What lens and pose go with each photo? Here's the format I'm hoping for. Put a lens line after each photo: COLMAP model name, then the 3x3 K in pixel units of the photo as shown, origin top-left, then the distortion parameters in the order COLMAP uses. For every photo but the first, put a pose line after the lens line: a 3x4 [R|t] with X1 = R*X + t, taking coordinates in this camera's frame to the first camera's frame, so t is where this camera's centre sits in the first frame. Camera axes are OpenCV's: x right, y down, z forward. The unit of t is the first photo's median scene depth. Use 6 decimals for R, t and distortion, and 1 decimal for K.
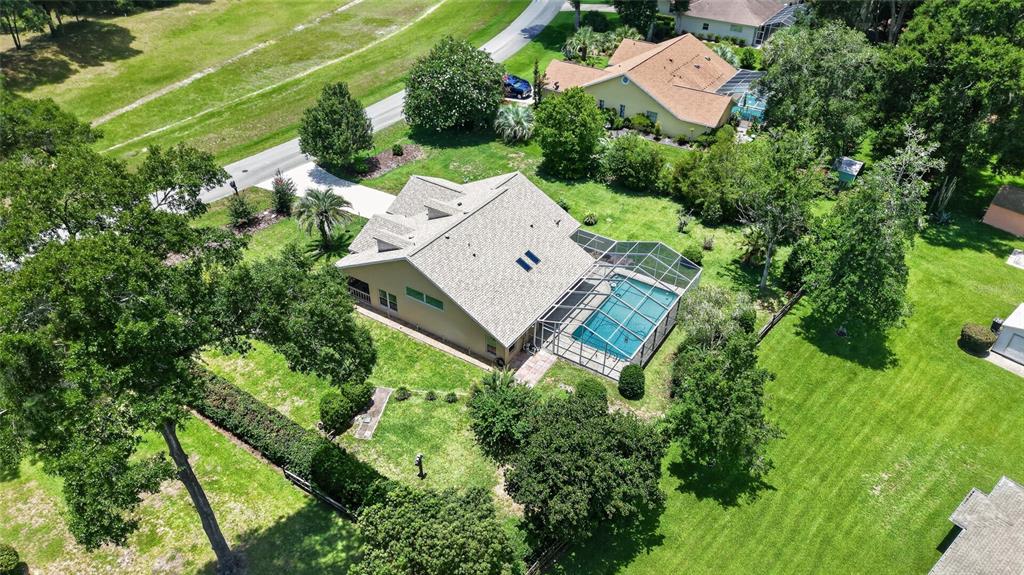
lens RADIAL K [[692.0, 0, 510.2], [0, 692.0, 285.7], [0, 0, 1]] dist [0.006315, -0.008391]
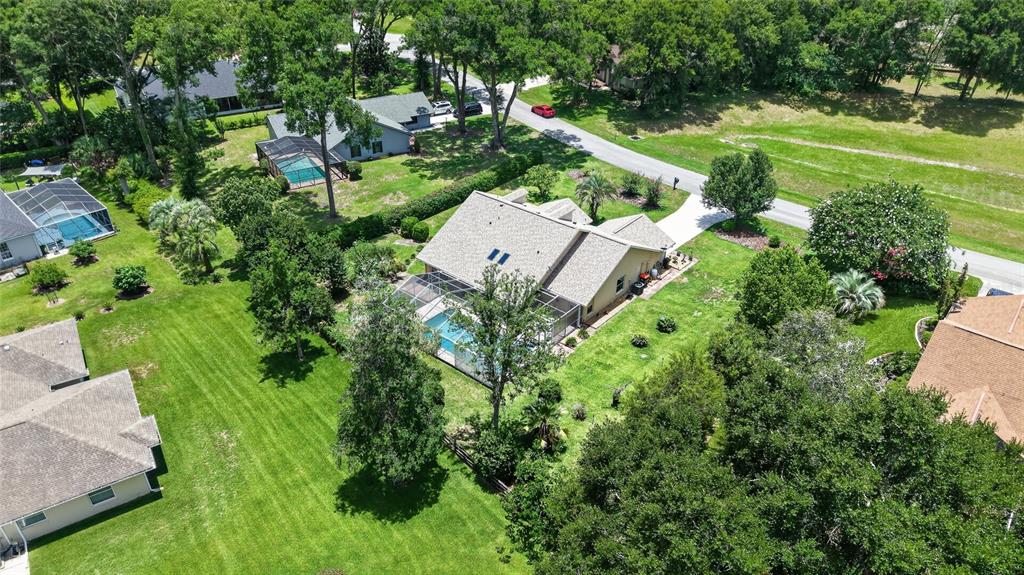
lens RADIAL K [[692.0, 0, 511.7], [0, 692.0, 289.5], [0, 0, 1]] dist [0.006315, -0.008391]
pose [[-0.126170, 0.508039, -0.852043, 0.771471], [-0.580911, 0.658398, 0.478597, -0.420137], [0.804129, 0.555346, 0.212055, 0.565577]]
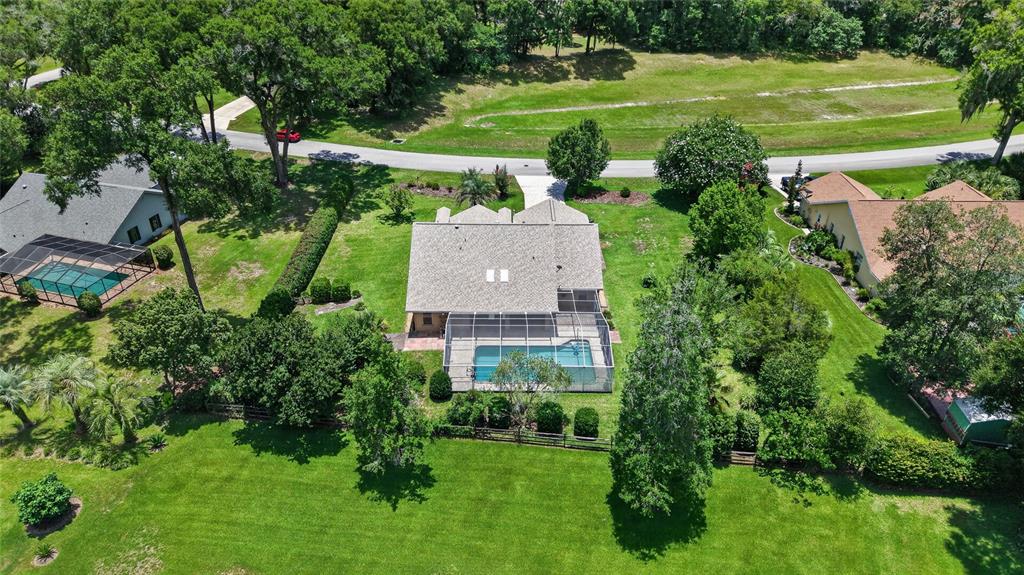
lens RADIAL K [[692.0, 0, 512.9], [0, 692.0, 287.9], [0, 0, 1]] dist [0.006315, -0.008391]
pose [[0.555157, 0.427102, -0.713711, 0.623340], [-0.483150, 0.864067, 0.141262, -0.139441], [0.677028, 0.266407, 0.686047, 0.164100]]
